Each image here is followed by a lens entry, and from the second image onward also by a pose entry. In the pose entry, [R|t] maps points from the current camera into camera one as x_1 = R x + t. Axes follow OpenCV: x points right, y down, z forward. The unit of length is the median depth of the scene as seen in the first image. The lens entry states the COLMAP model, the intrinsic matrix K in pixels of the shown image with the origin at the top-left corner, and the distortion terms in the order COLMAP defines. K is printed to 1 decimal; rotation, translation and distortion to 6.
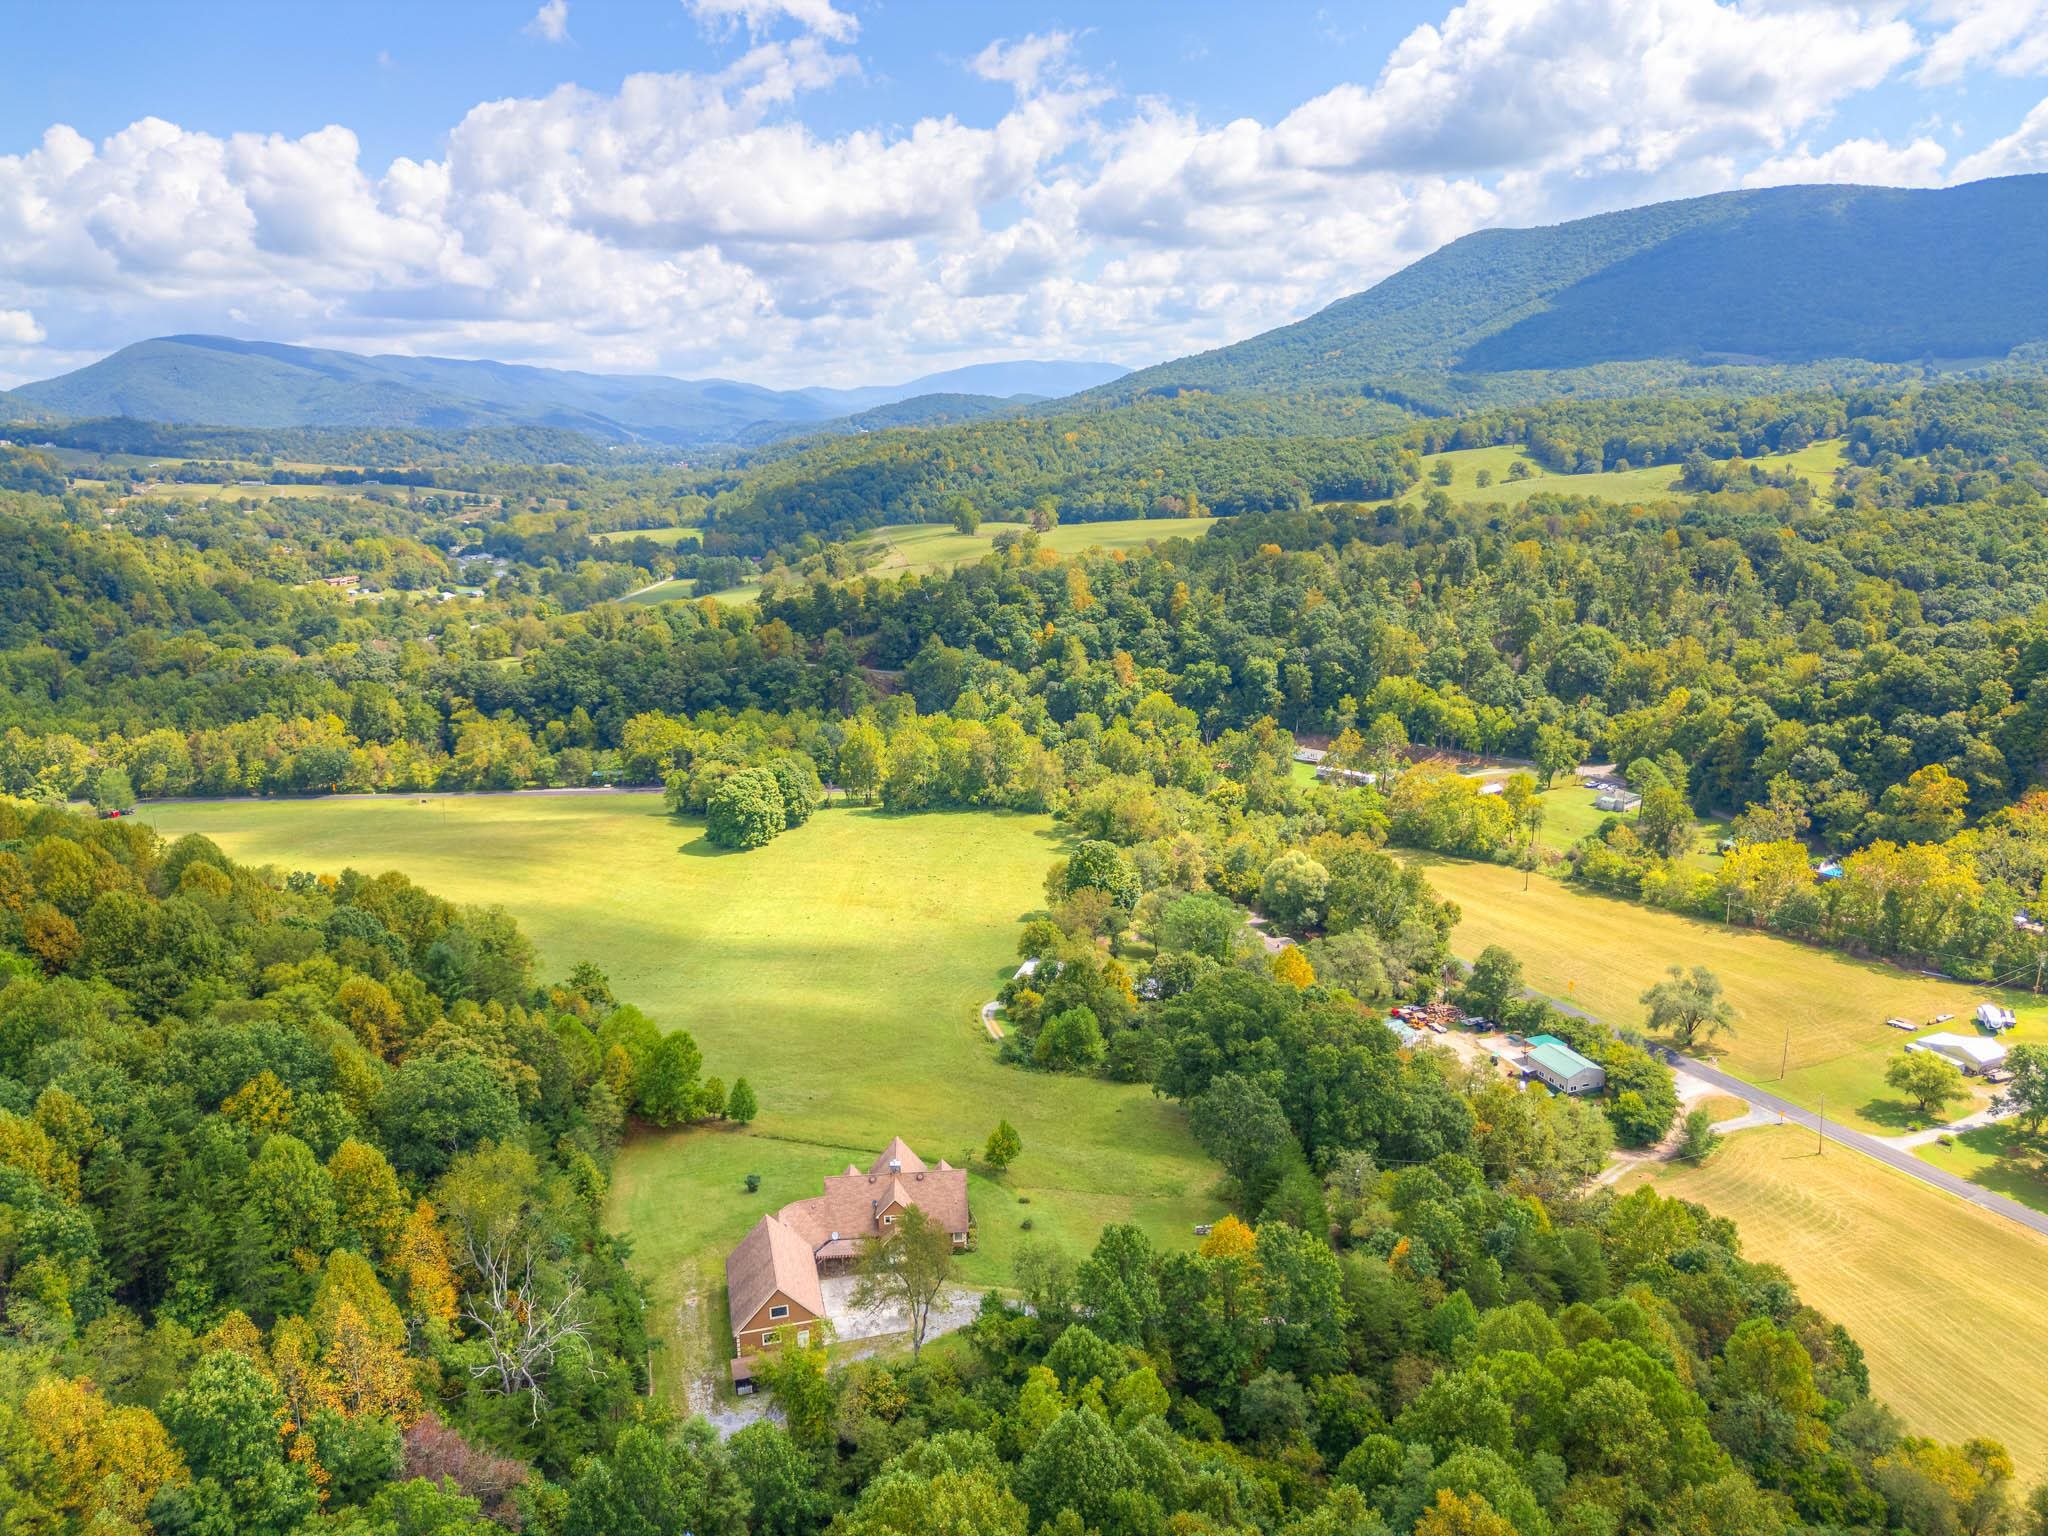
lens RADIAL K [[1440.4, 0, 1025.9], [0, 1440.4, 755.9], [0, 0, 1]] dist [0.072026, -0.060848]
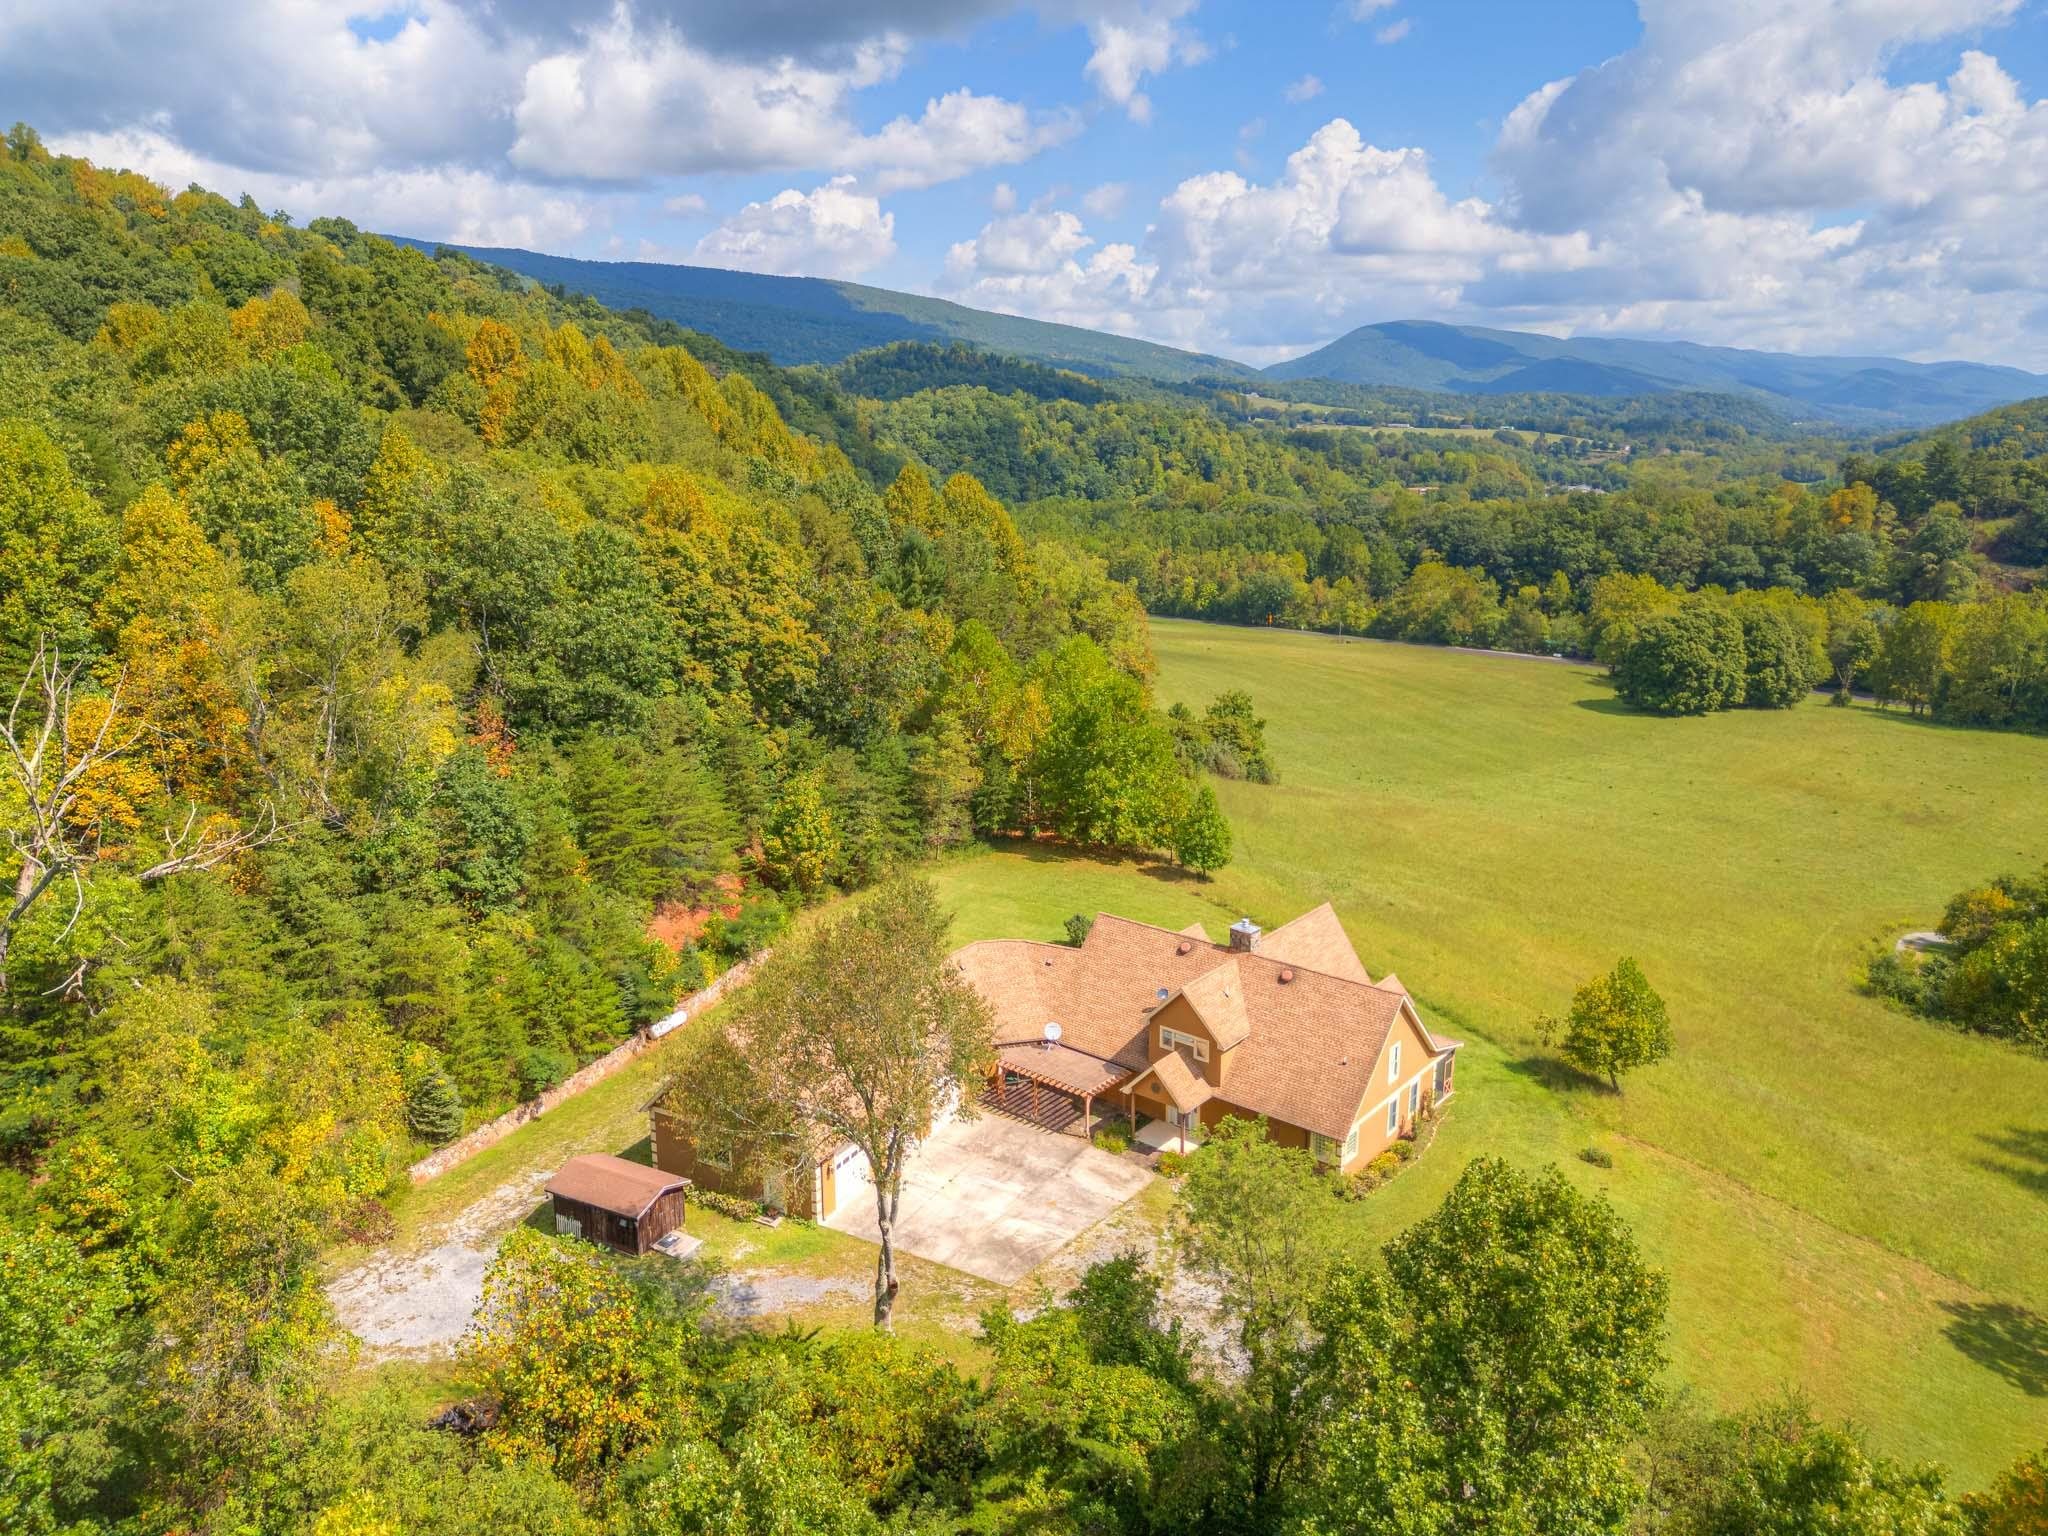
lens RADIAL K [[1440.4, 0, 1025.9], [0, 1440.4, 755.9], [0, 0, 1]] dist [0.072026, -0.060848]
pose [[0.727332, 0.176185, -0.663285, 0.036974], [-0.173730, 0.982273, 0.070410, 0.063345], [0.663932, 0.064021, 0.745048, 0.191896]]
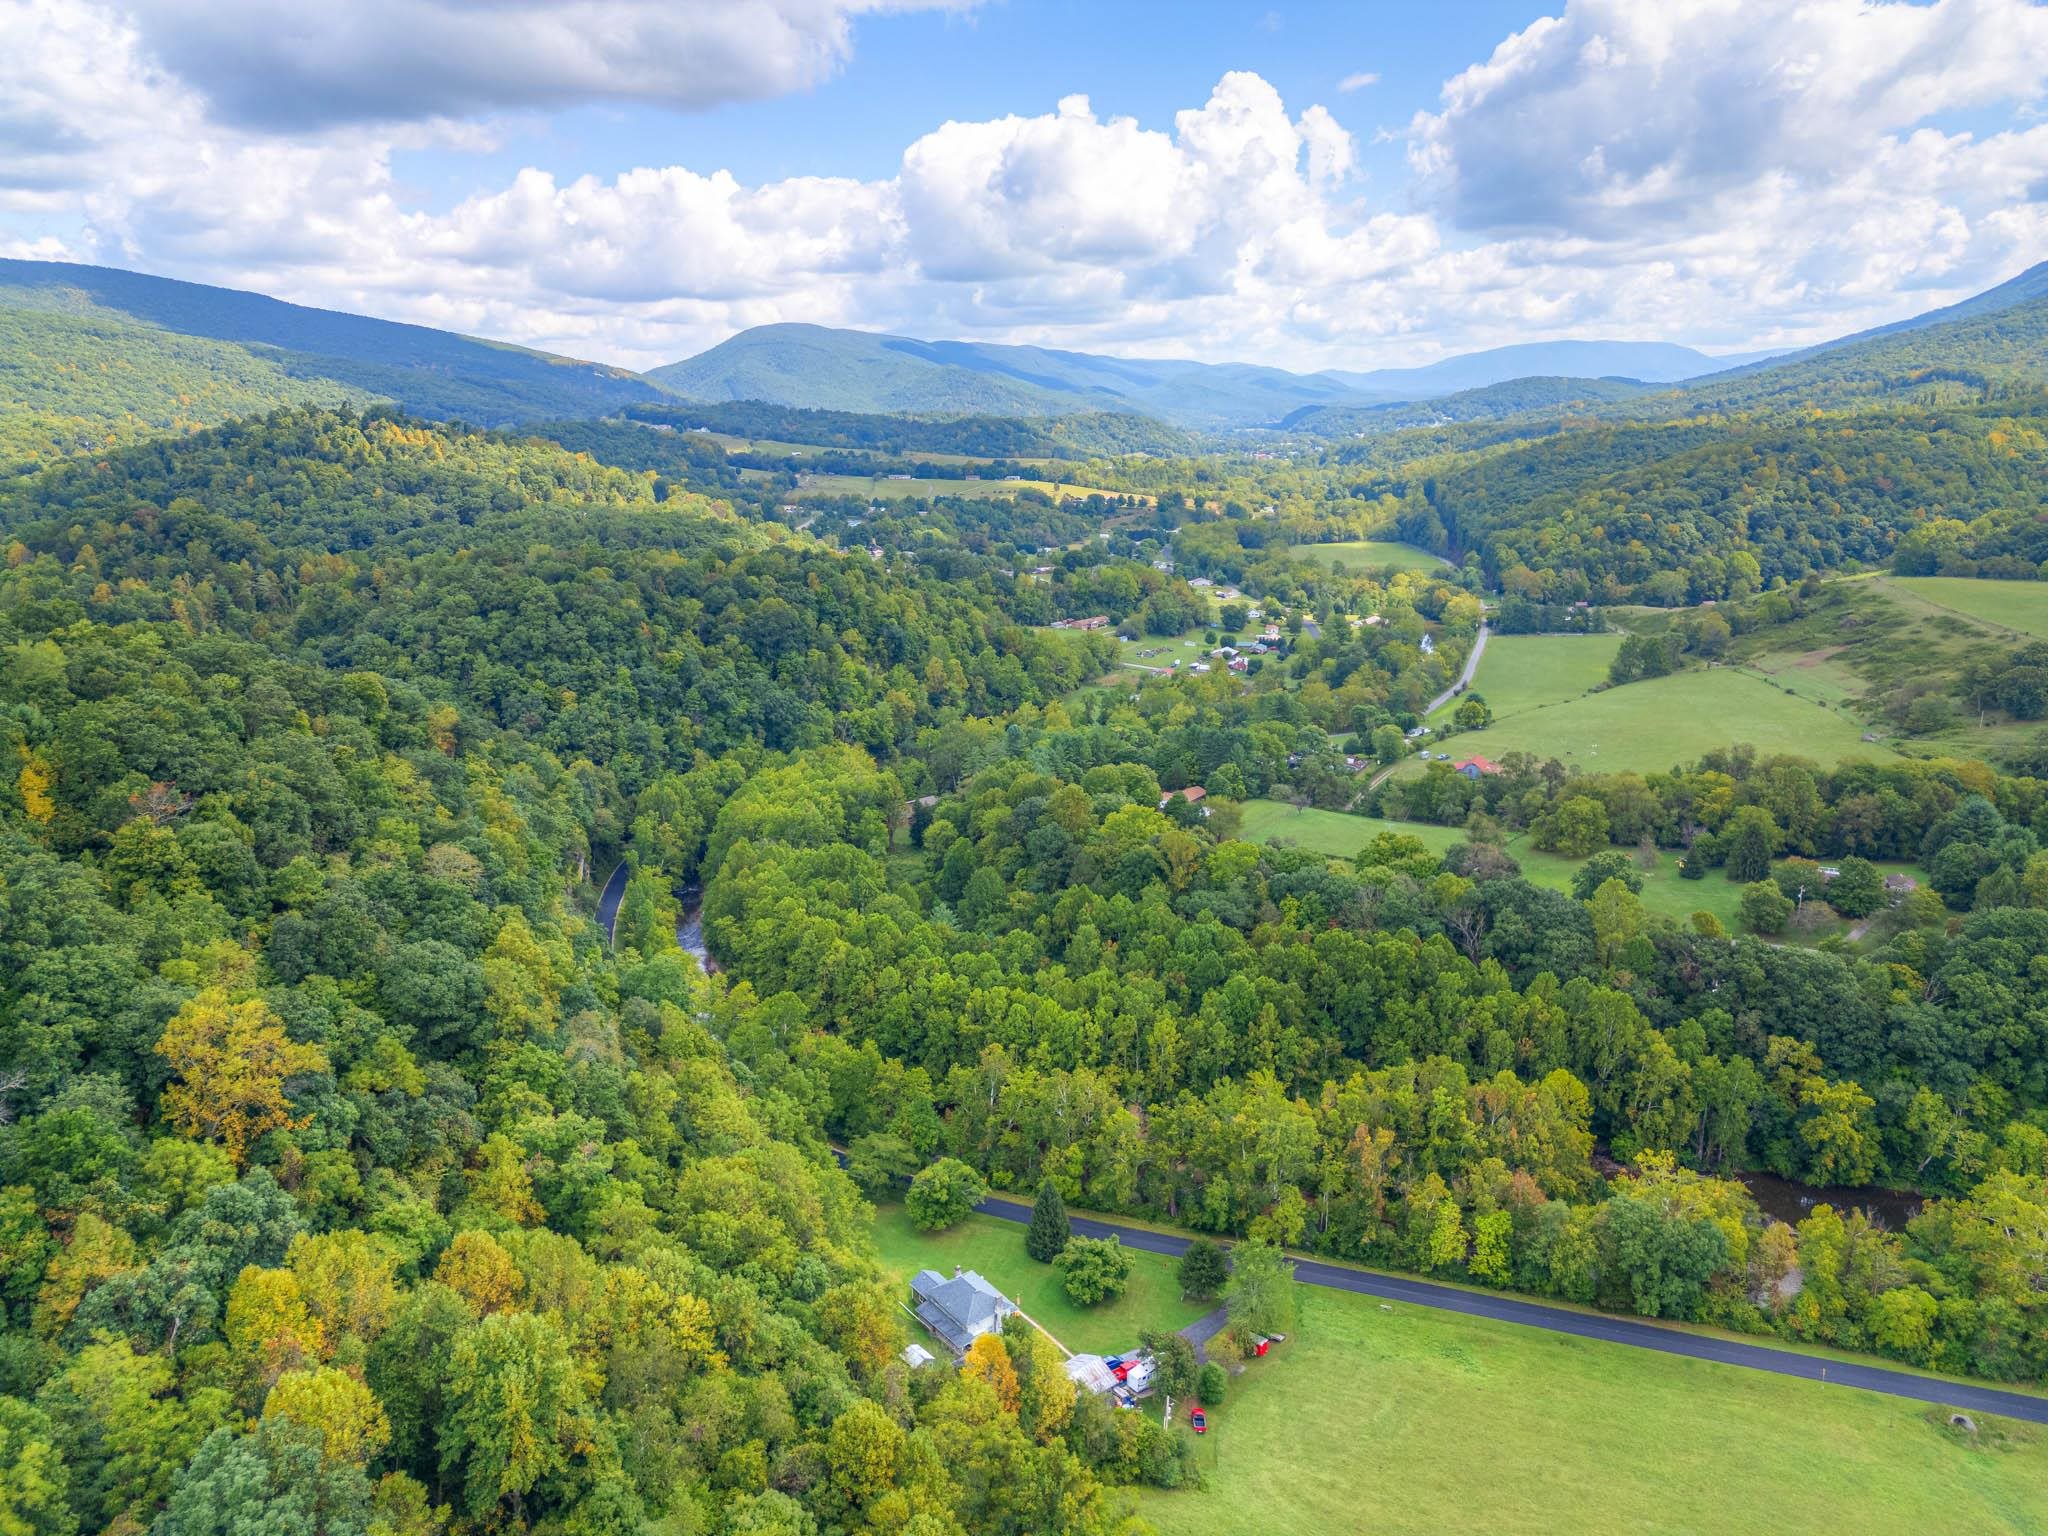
lens RADIAL K [[1437.3, 0, 1024.6], [0, 1437.3, 768.1], [0, 0, 1]] dist [0.072937, -0.063147]
pose [[0.946218, 0.090125, -0.310723, -0.485327], [-0.084224, 0.995920, 0.032385, -0.121366], [0.312374, -0.004473, 0.949949, 0.481545]]
